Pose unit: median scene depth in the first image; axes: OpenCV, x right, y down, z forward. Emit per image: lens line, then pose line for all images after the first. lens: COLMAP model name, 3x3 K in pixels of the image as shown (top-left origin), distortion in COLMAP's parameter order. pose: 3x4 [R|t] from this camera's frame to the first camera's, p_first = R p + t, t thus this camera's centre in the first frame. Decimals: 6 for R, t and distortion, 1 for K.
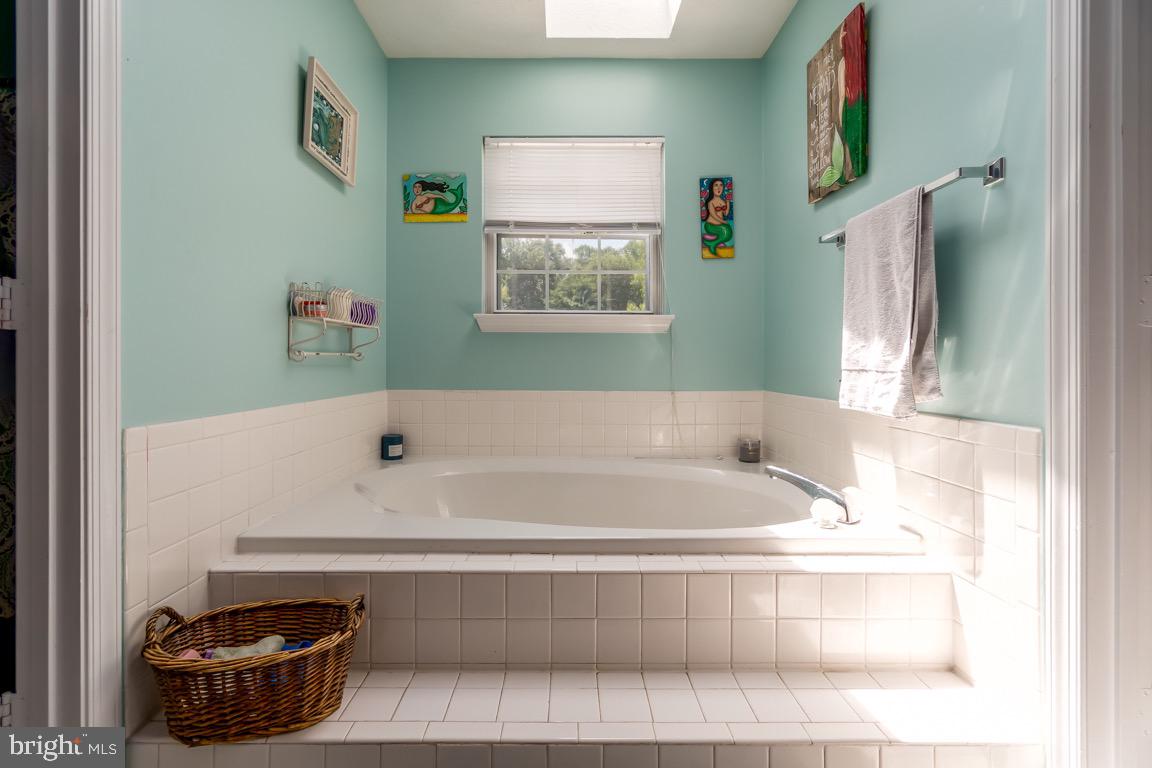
lens RADIAL K [[515.8, 0, 575.3], [0, 515.8, 360.7], [0, 0, 1]] dist [-0.004527, -0.000168]
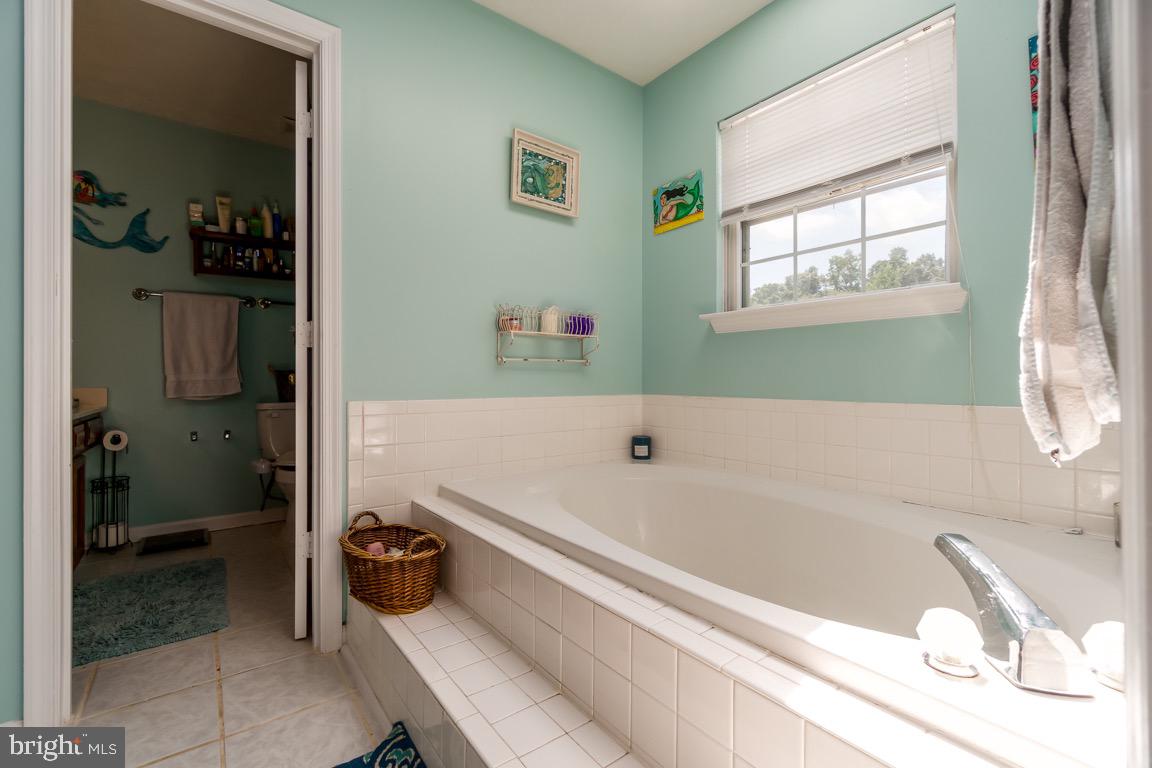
lens RADIAL K [[507.7, 0, 567.9], [0, 507.7, 378.0], [0, 0, 1]] dist [-0.004352, -0.000401]
pose [[0.581336, -0.007707, -0.813627, 0.405468], [0.005439, 0.999970, -0.005587, 0.027375], [0.813645, -0.001177, 0.581360, 0.253816]]
